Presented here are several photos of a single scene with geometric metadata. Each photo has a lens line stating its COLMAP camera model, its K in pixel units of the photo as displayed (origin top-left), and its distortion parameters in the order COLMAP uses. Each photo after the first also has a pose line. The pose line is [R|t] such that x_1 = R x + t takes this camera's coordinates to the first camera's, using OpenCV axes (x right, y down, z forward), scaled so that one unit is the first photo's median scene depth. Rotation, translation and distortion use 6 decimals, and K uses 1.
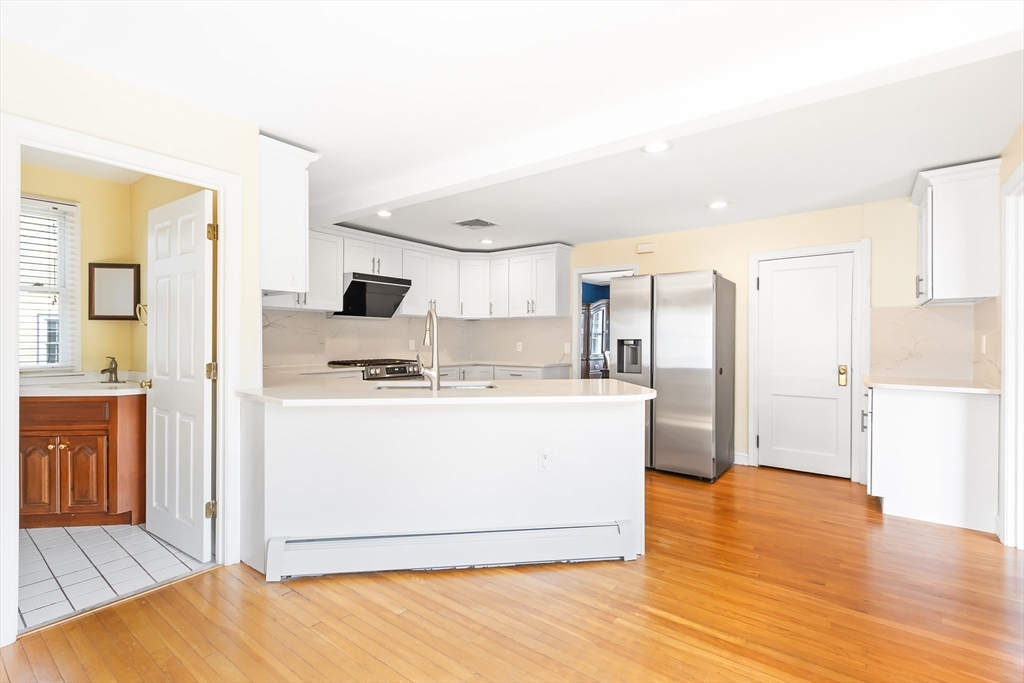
lens RADIAL K [[469.6, 0, 490.9], [0, 469.6, 342.1], [0, 0, 1]] dist [0.001684, -0.000238]
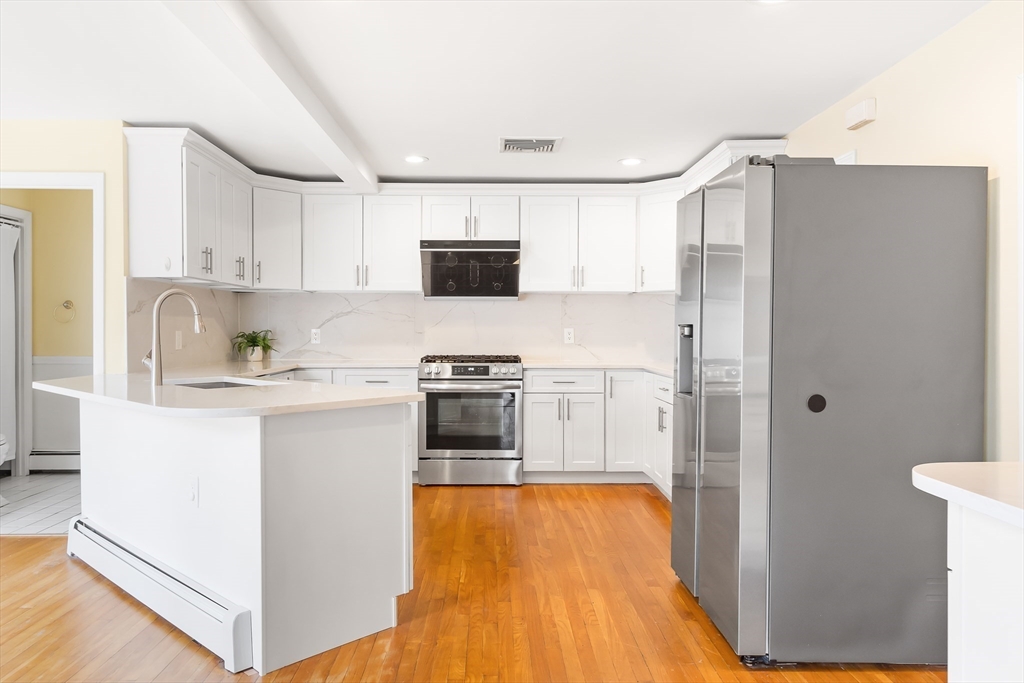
lens RADIAL K [[704.1, 0, 512.0], [0, 704.1, 341.5], [0, 0, 1]] dist [0.001678, 0.001768]
pose [[0.643350, 0.012866, -0.765464, 0.660629], [-0.003434, 0.999897, 0.013920, 0.000655], [0.765564, -0.006327, 0.643328, 0.352435]]
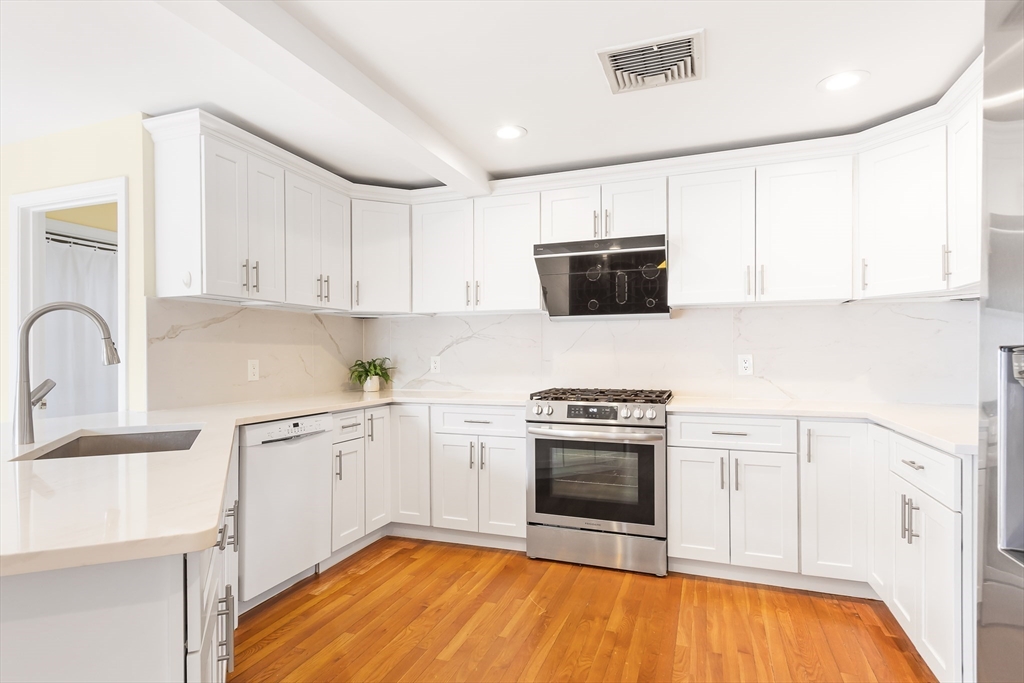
lens RADIAL K [[558.3, 0, 493.0], [0, 558.3, 355.4], [0, 0, 1]] dist [0.004265, 0.000965]
pose [[0.295037, -0.001273, -0.955485, 0.370455], [0.000039, 0.999999, -0.001320, -0.003352], [0.955486, 0.000352, 0.295037, 0.699782]]
